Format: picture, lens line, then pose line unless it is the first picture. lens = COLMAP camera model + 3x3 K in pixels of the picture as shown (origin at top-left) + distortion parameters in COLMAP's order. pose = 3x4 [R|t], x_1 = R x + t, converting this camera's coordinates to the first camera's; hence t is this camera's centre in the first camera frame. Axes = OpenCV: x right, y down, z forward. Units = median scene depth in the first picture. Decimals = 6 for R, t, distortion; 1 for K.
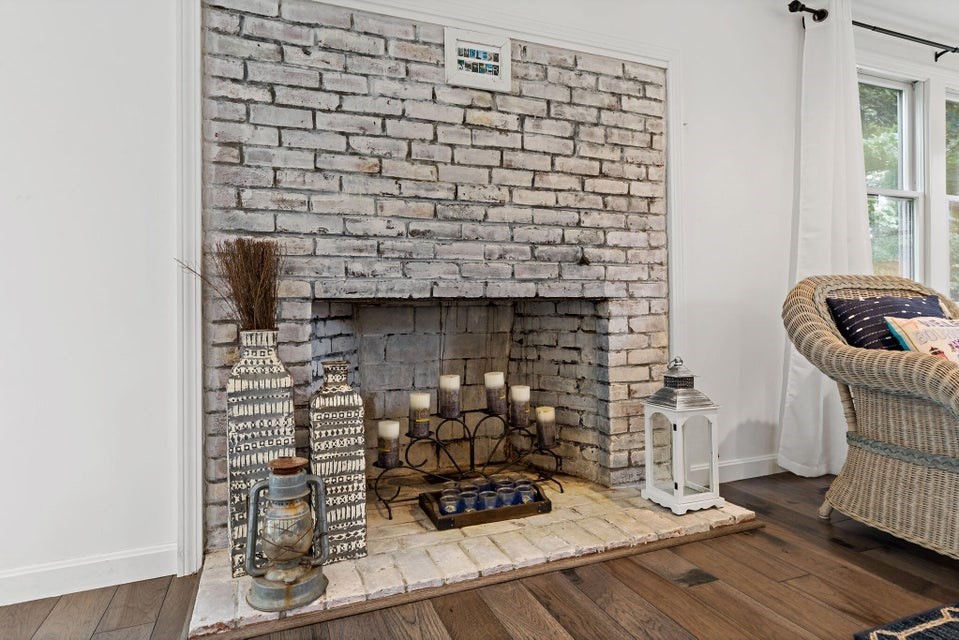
lens RADIAL K [[543.7, 0, 463.5], [0, 543.7, 308.0], [0, 0, 1]] dist [0.000819, 0.000169]
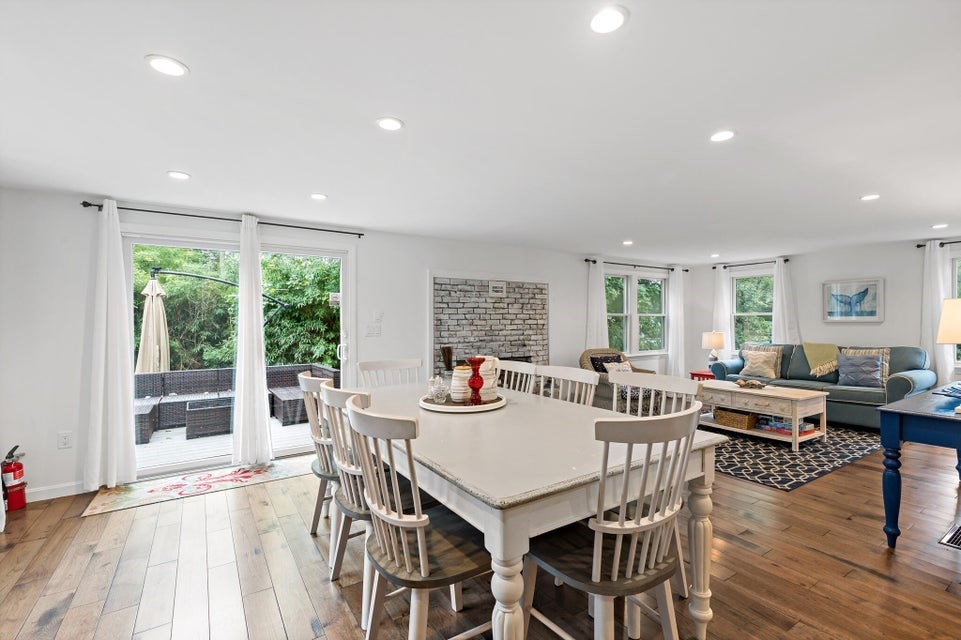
lens RADIAL K [[434.9, 0, 474.0], [0, 434.9, 322.9], [0, 0, 1]] dist [0.003494, -0.000717]
pose [[0.976905, 0.006812, 0.213563, -0.680892], [-0.006306, 0.999975, -0.003050, -0.225109], [-0.213579, 0.001633, 0.976924, -1.601950]]
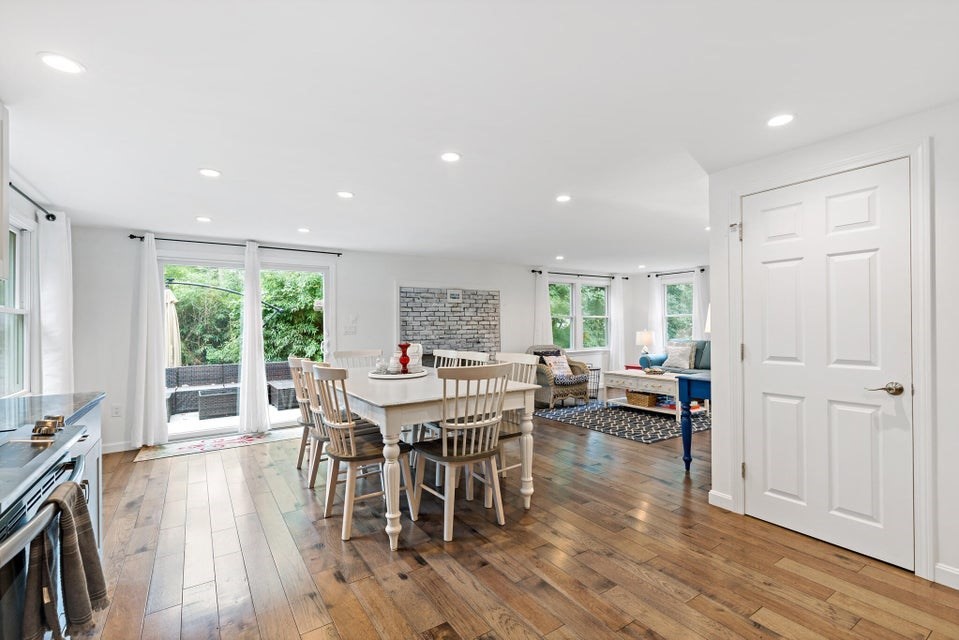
lens RADIAL K [[434.0, 0, 473.4], [0, 434.0, 323.0], [0, 0, 1]] dist [0.003494, -0.000717]
pose [[0.975270, 0.002974, 0.220999, -0.551556], [-0.000240, 0.999923, -0.012397, -0.199448], [-0.221019, 0.012038, 0.975195, -2.219195]]
